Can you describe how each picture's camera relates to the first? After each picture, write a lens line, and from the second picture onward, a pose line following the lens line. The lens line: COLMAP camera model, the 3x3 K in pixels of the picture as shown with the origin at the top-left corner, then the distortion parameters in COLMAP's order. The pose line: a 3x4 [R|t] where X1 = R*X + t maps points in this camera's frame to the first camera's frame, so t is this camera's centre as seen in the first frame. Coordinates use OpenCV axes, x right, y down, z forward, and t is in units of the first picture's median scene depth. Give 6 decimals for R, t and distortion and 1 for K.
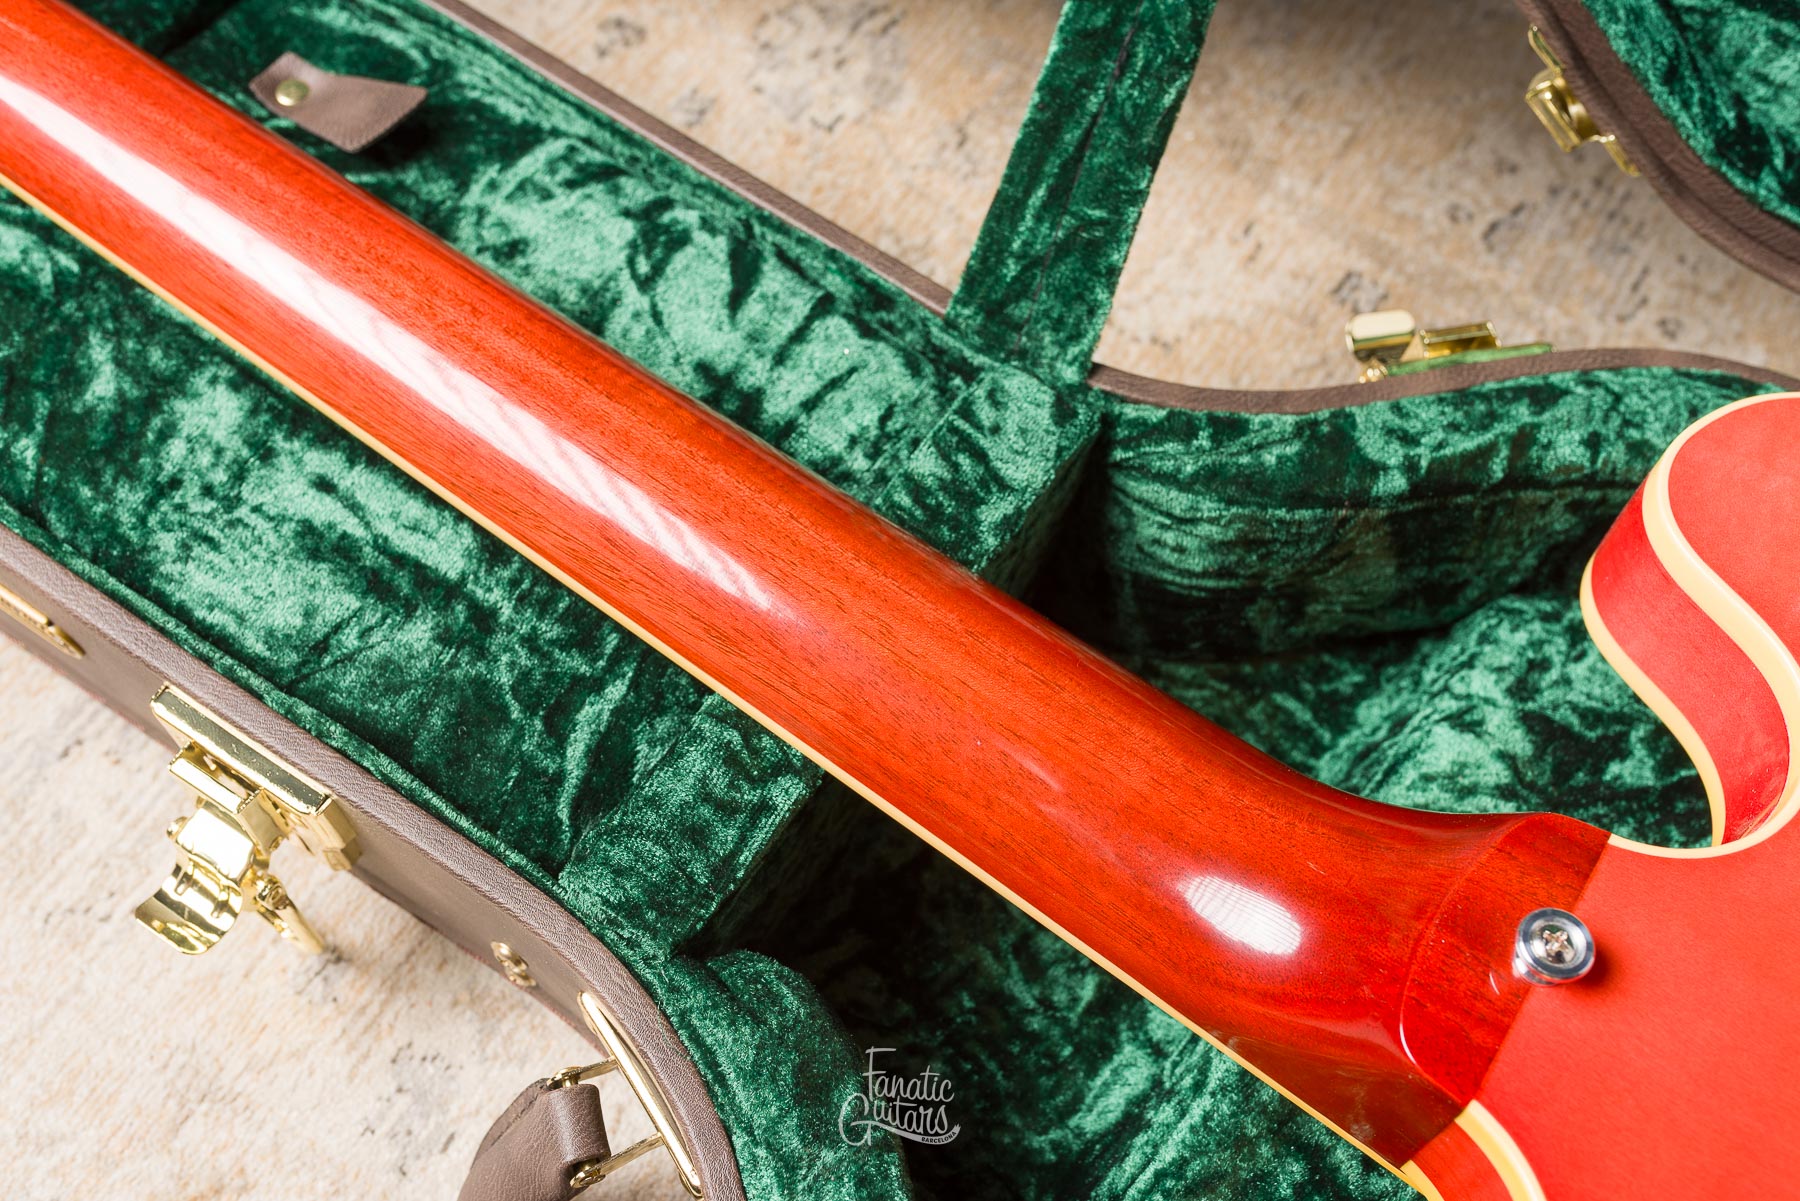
lens RADIAL K [[1793.0, 0, 900.0], [0, 1793.0, 600.5], [0, 0, 1]] dist [0.002761, -0.002247]
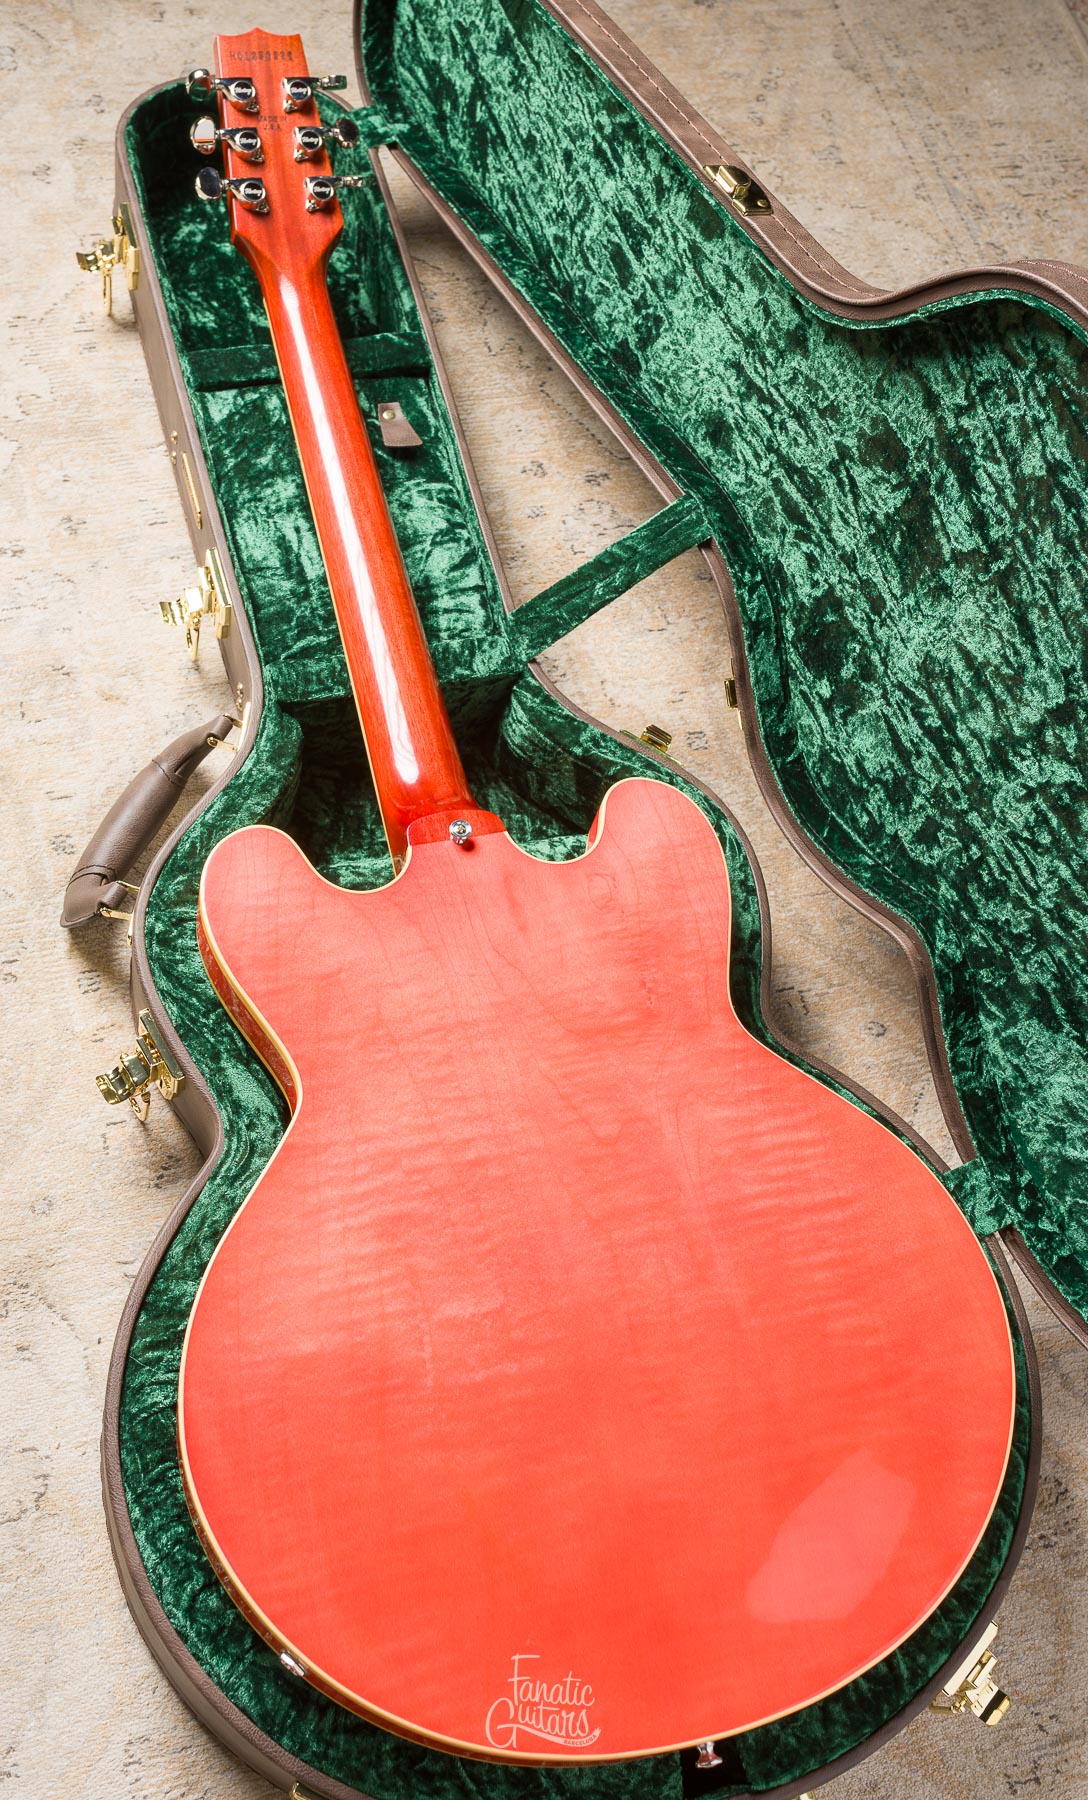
lens RADIAL K [[1872.9, 0, 455.2], [0, 1872.9, 839.4], [0, 0, 1]] dist [-0.004649, 0.000511]
pose [[0.749572, 0.615178, -0.244332, 0.900370], [-0.632618, 0.774411, 0.009036, 0.131736], [0.194772, 0.147796, 0.969650, -1.778063]]
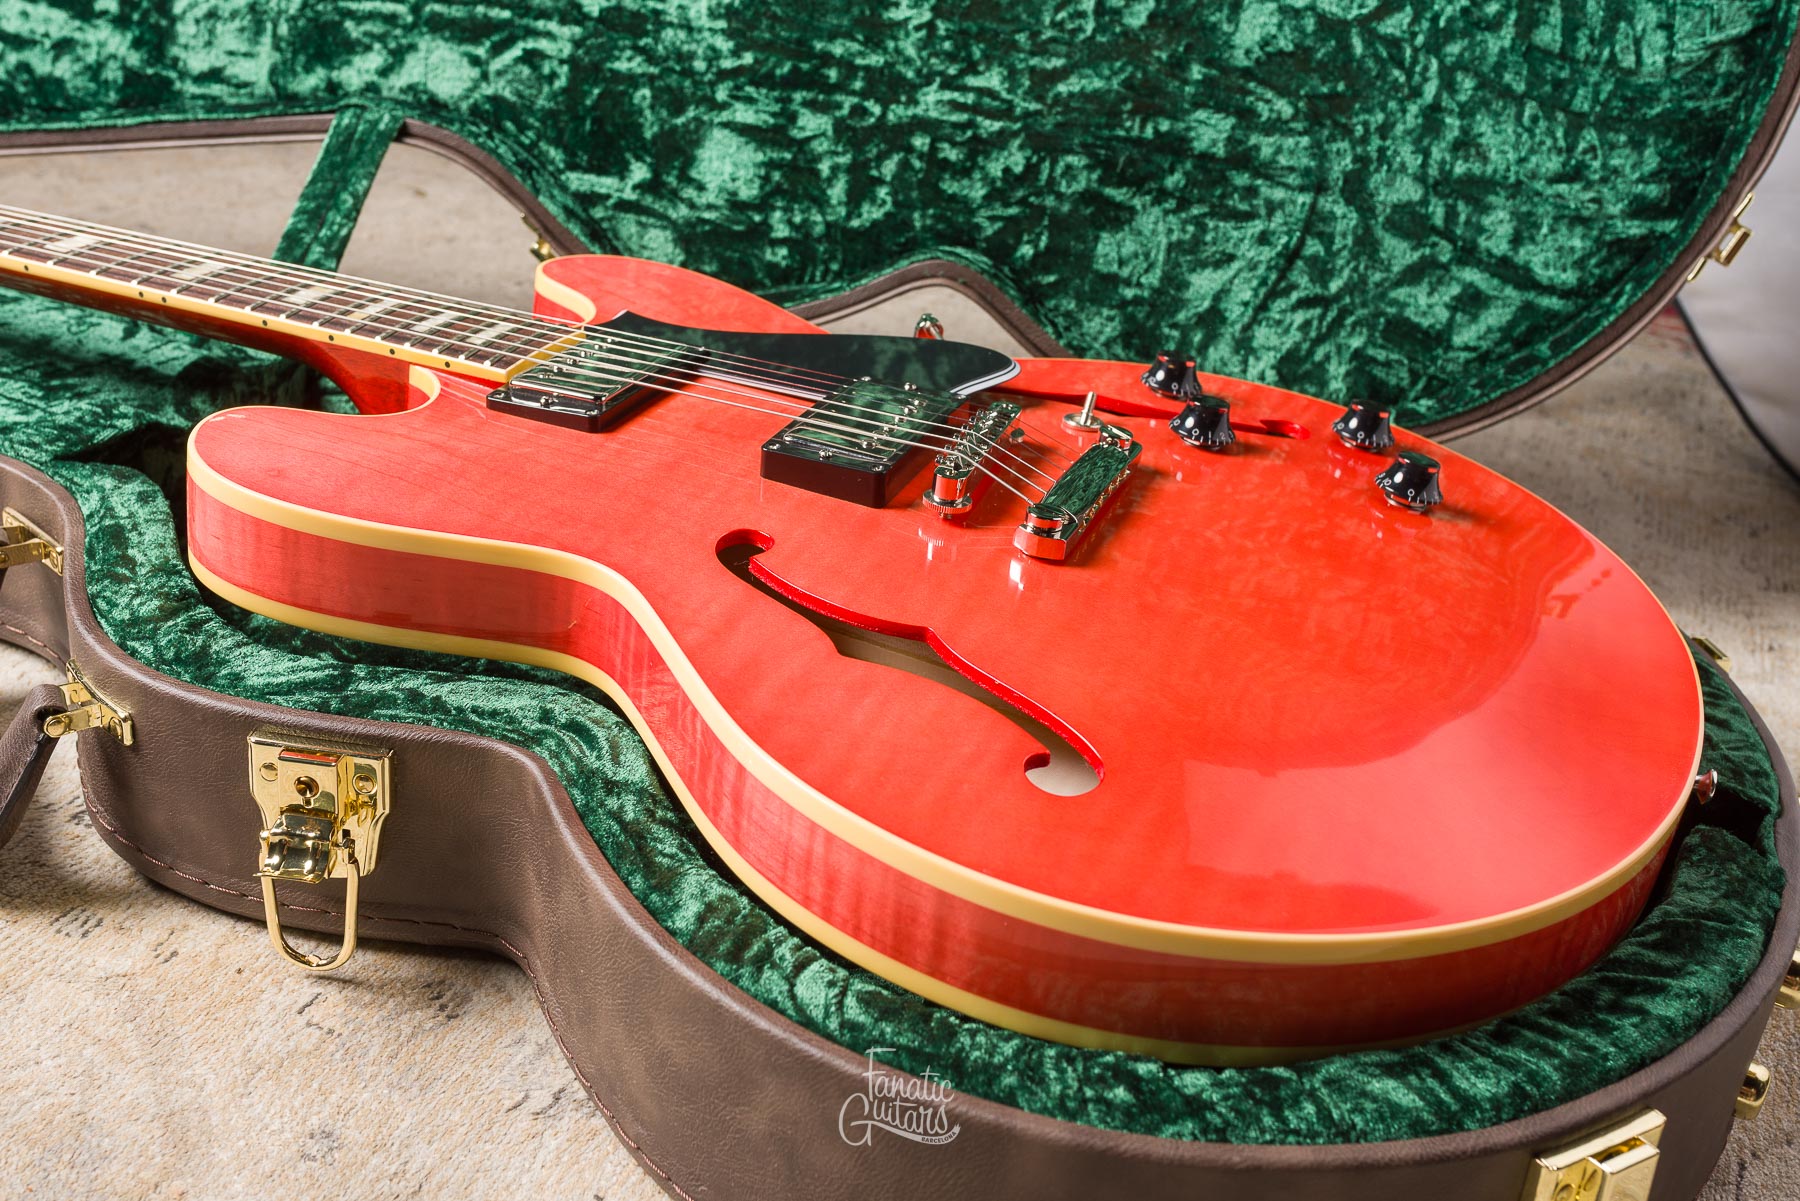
lens RADIAL K [[1956.8, 0, 900.0], [0, 1956.8, 600.5], [0, 0, 1]] dist [-0.000209, -0.008660]
pose [[0.975276, -0.046346, 0.216076, 0.268119], [0.161242, 0.817863, -0.552360, 1.432246], [-0.151121, 0.573544, 0.805115, -0.694817]]
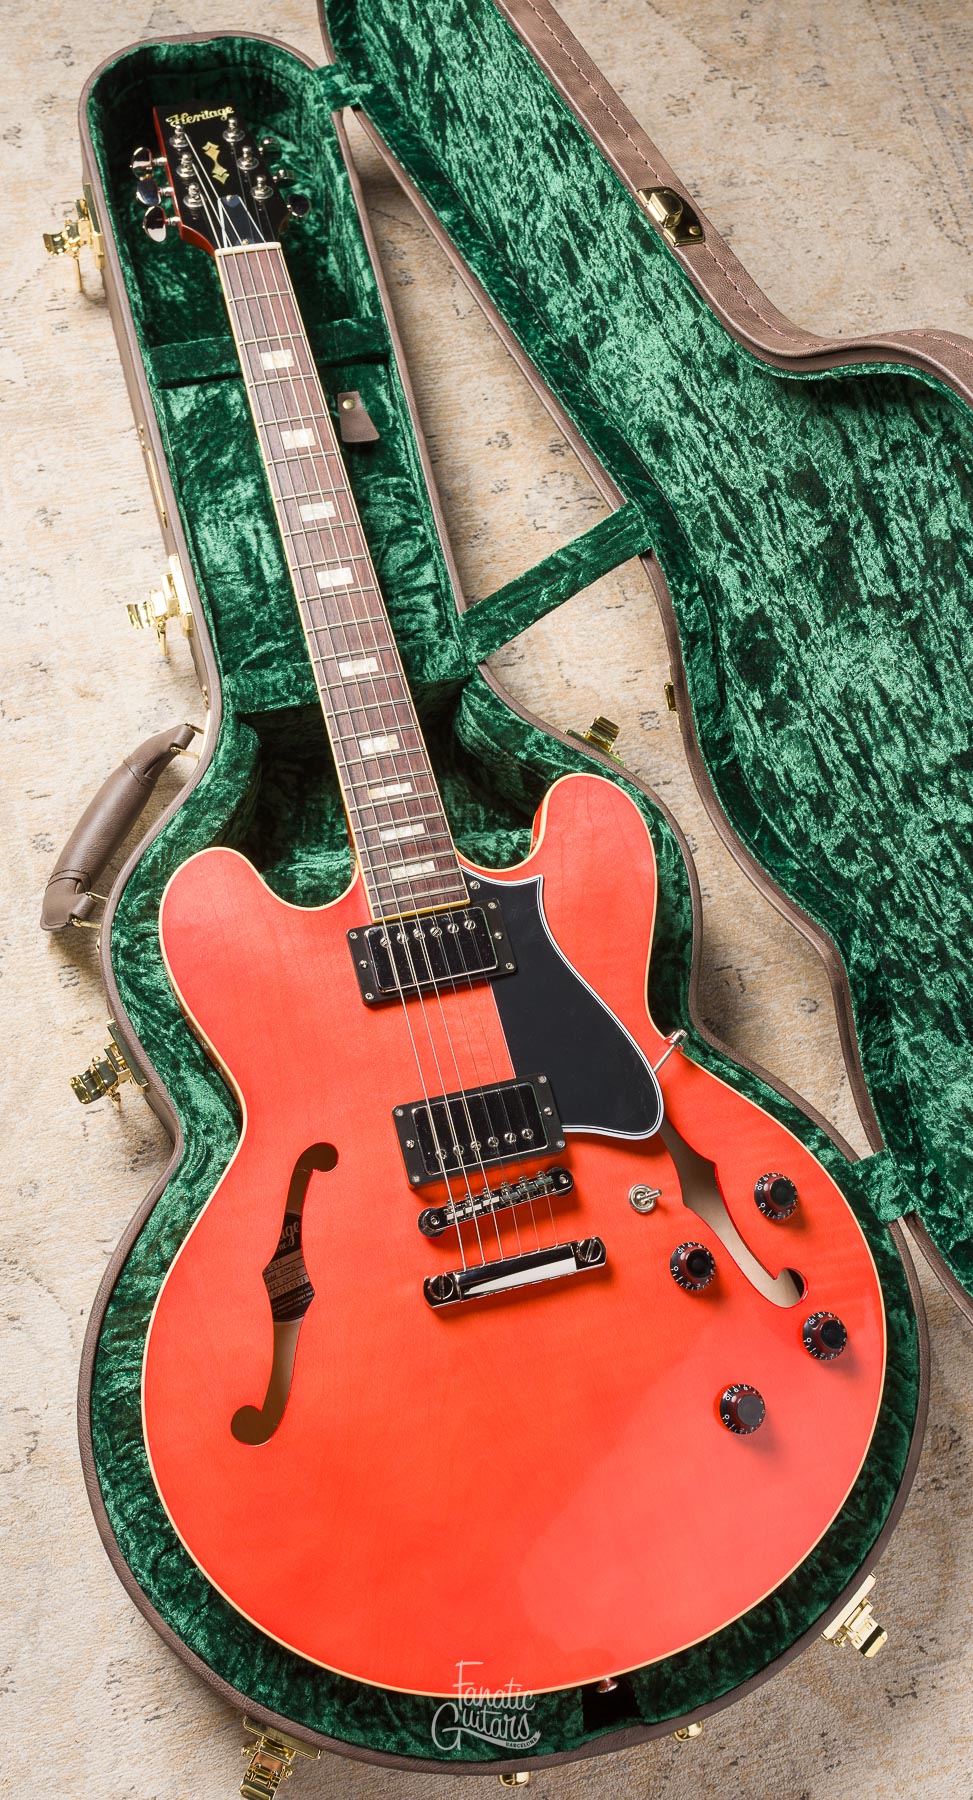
lens RADIAL K [[1814.5, 0, 450.2], [0, 1814.5, 879.5], [0, 0, 1]] dist [-0.005351, 0.001529]
pose [[0.743815, 0.643812, -0.179570, 0.823840], [-0.624385, 0.765170, 0.157031, -0.292599], [0.238500, -0.004681, 0.971131, -1.840275]]
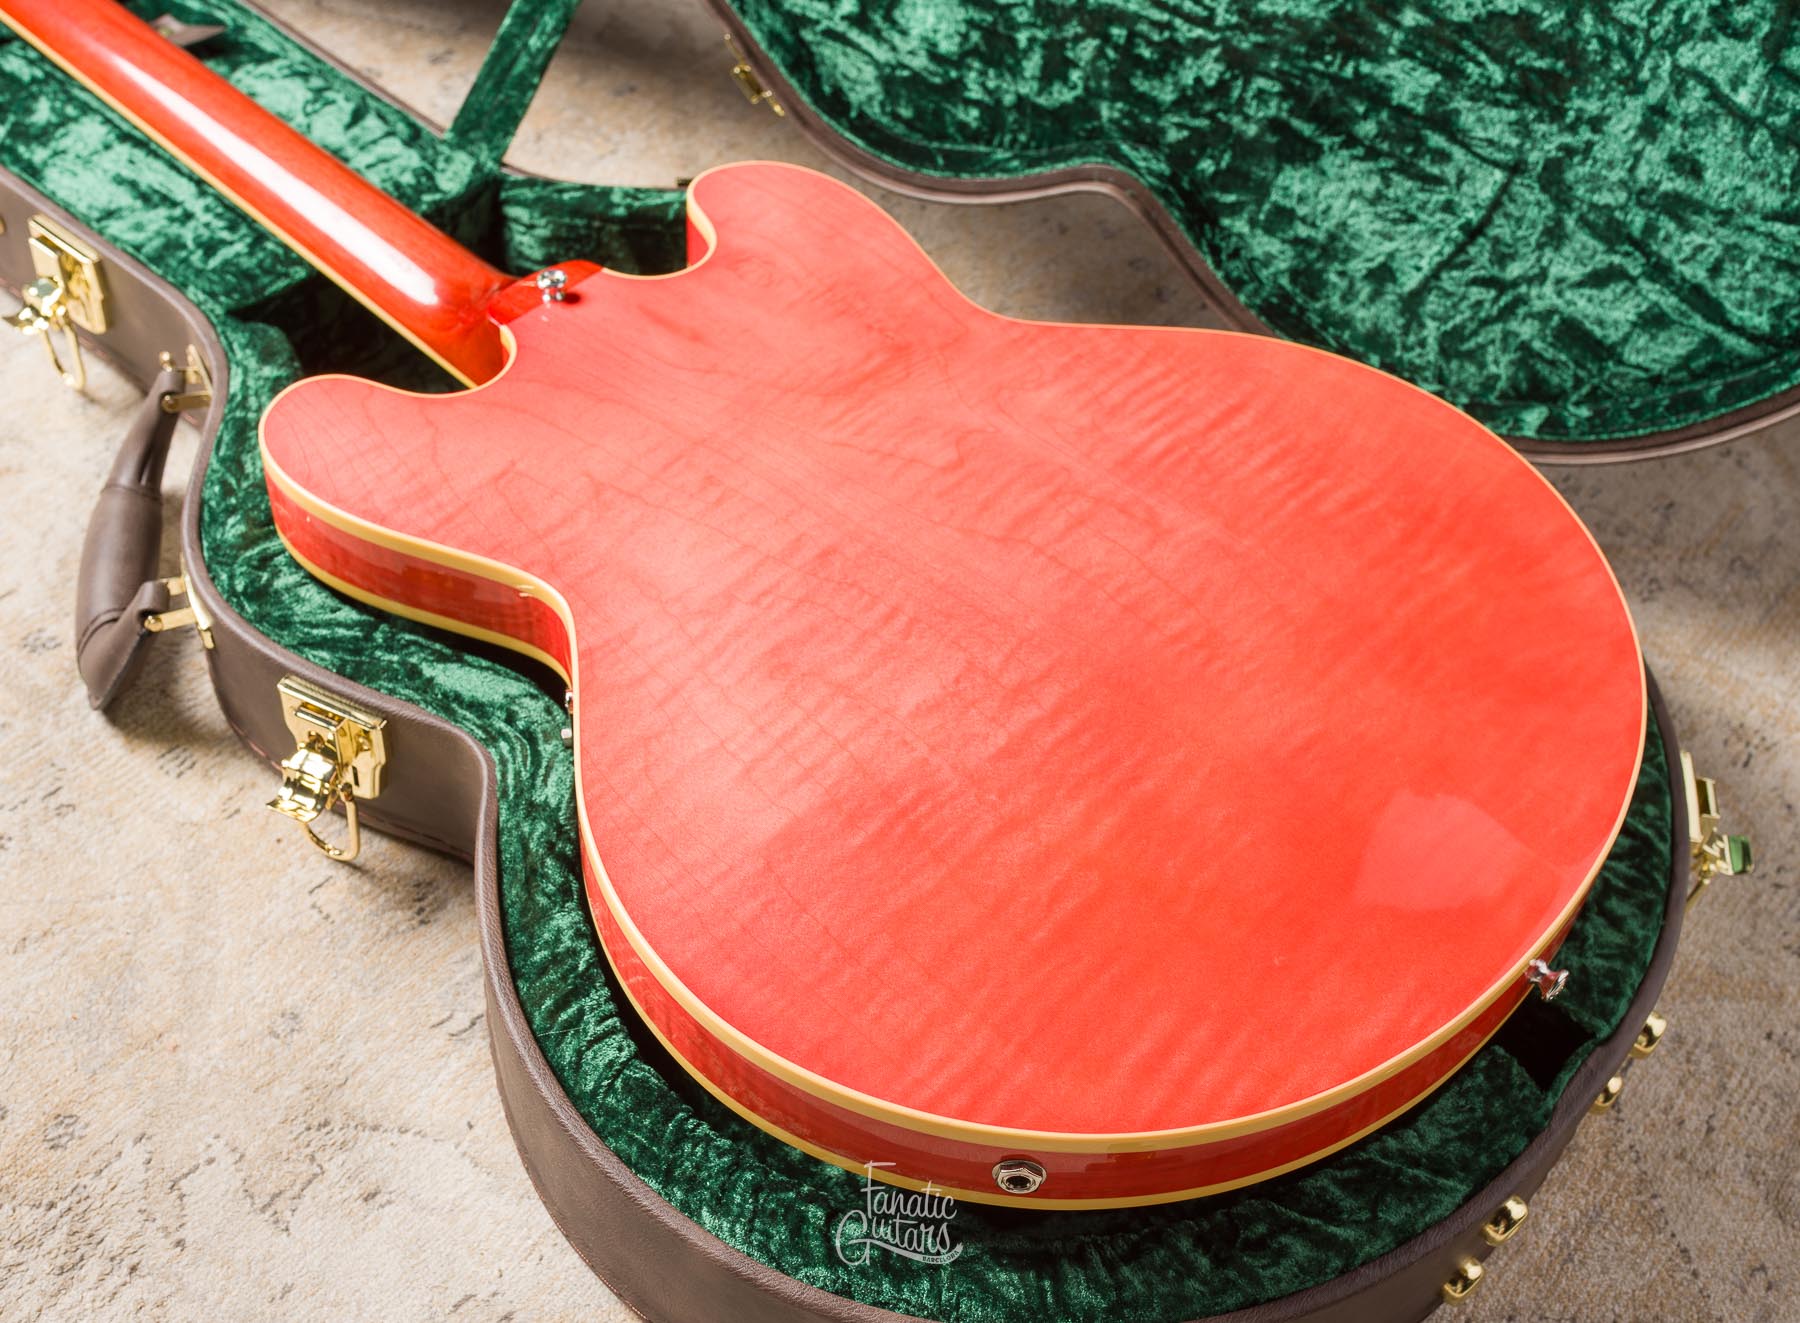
lens RADIAL K [[2084.0, 0, 916.9], [0, 2084.0, 655.9], [0, 0, 1]] dist [-0.012947, 0.033755]
pose [[0.992940, 0.112052, -0.038924, 0.762322], [-0.118284, 0.959998, -0.253796, 1.005723], [0.008929, 0.256608, 0.966474, -1.227247]]
